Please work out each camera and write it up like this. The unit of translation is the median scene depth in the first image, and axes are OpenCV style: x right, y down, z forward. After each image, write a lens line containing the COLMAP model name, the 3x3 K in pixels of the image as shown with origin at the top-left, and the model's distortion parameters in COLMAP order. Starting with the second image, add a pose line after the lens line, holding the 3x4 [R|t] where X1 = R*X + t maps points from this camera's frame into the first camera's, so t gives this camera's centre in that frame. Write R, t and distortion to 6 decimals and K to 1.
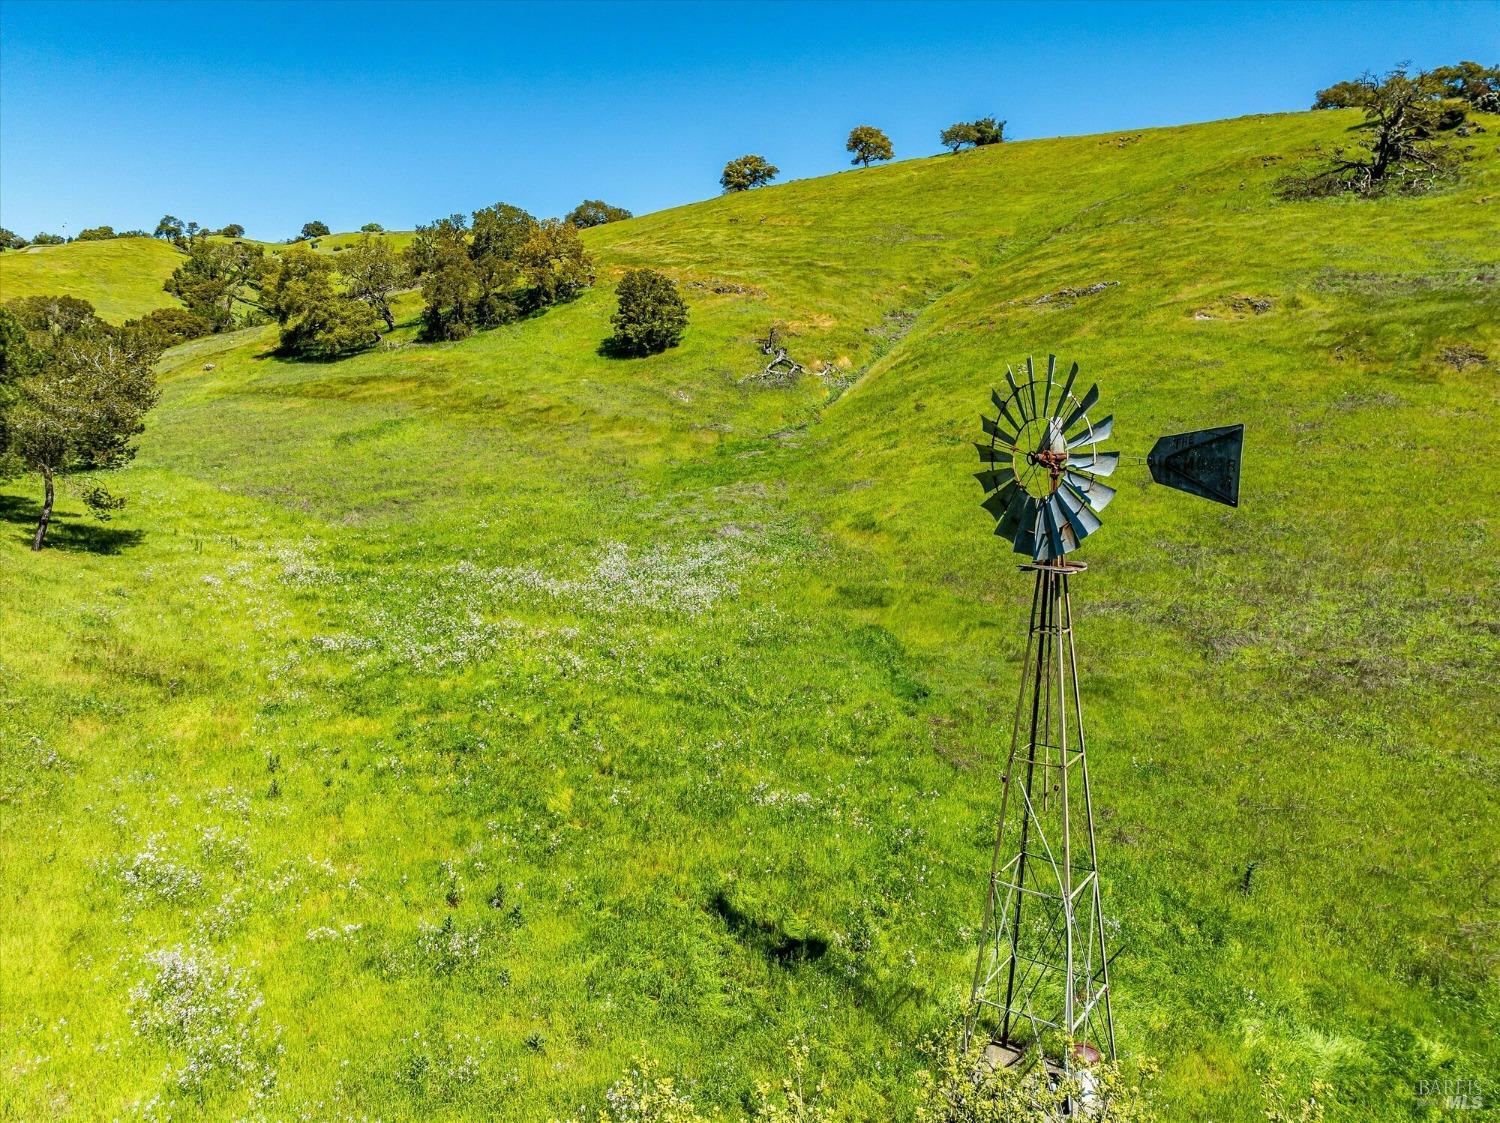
lens RADIAL K [[1054.1, 0, 749.4], [0, 1054.1, 566.5], [0, 0, 1]] dist [-0.054980, 0.025964]
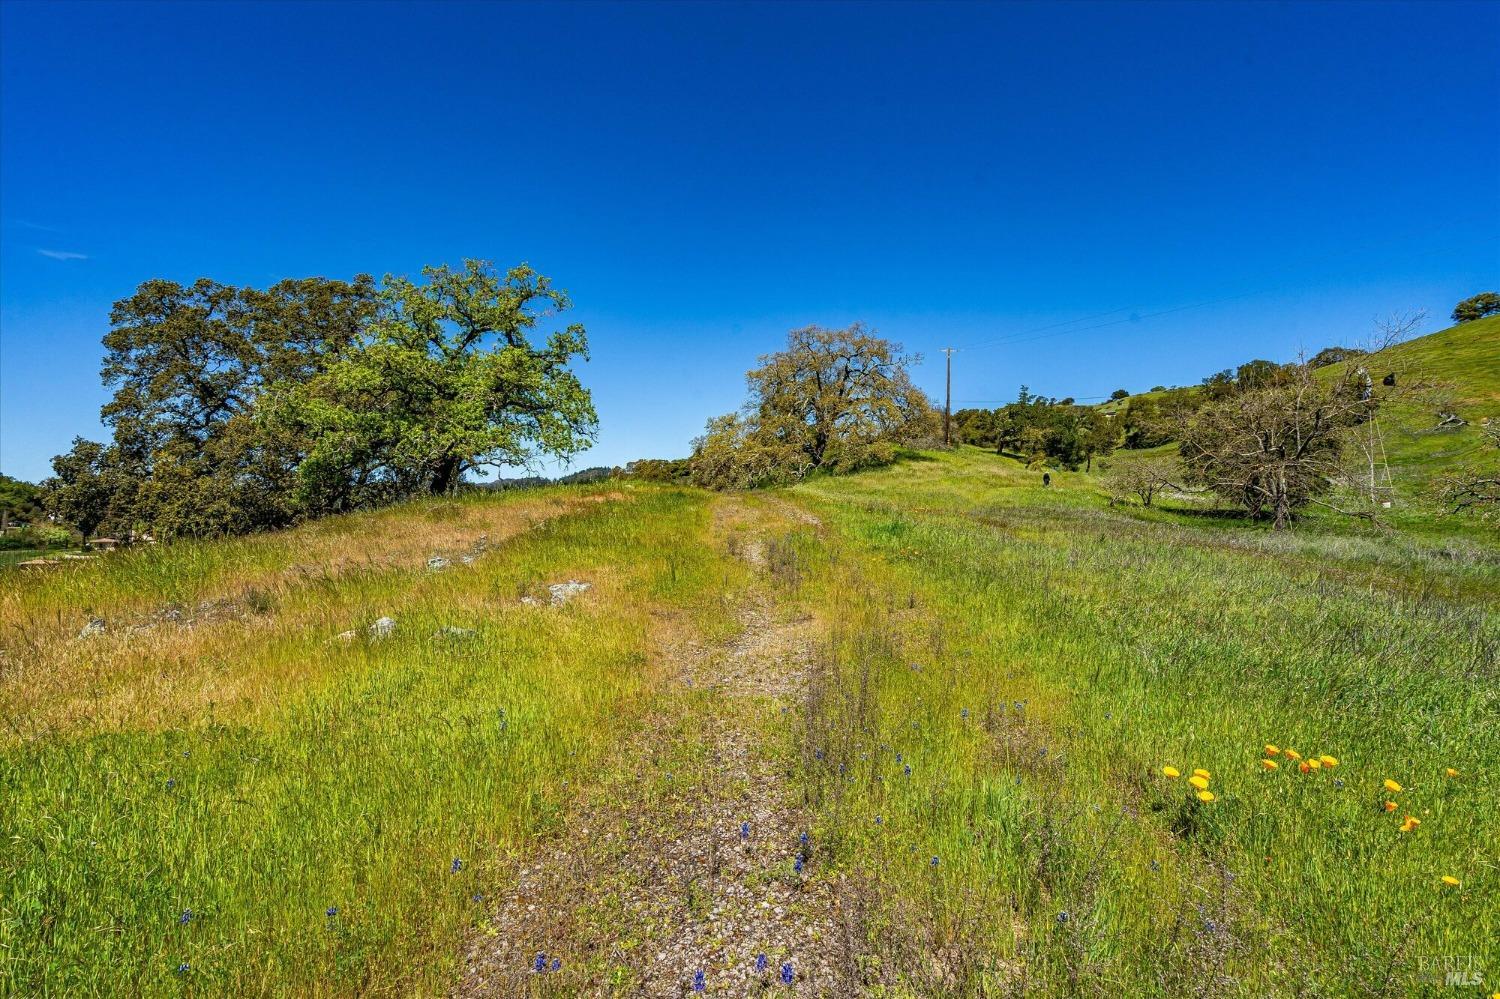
lens RADIAL K [[655.4, 0, 748.1], [0, 655.4, 500.1], [0, 0, 1]] dist [-0.010276, 0.001465]
pose [[0.627763, -0.014139, -0.778276, 0.057939], [-0.114813, 0.987217, -0.110544, 0.080566], [0.769890, 0.158751, 0.618116, -0.229359]]
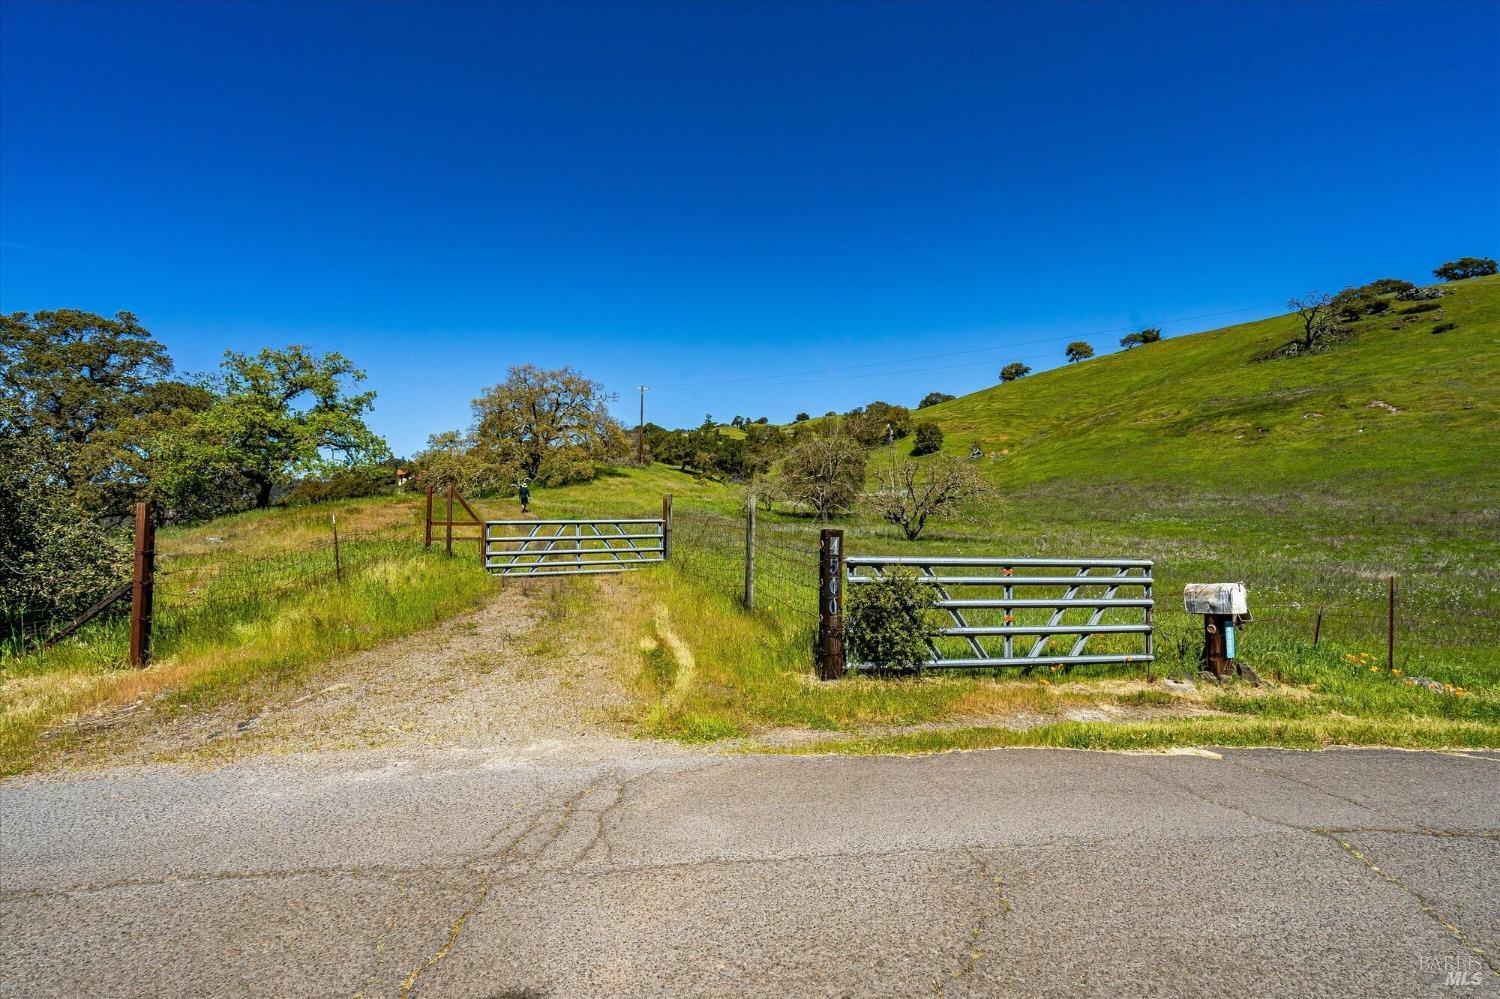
lens RADIAL K [[655.4, 0, 741.4], [0, 655.4, 503.5], [0, 0, 1]] dist [-0.010276, 0.001465]
pose [[0.888938, -0.021936, -0.457502, 0.108511], [-0.055344, 0.986390, -0.154829, 0.090415], [0.454671, 0.162953, 0.875626, -0.280479]]
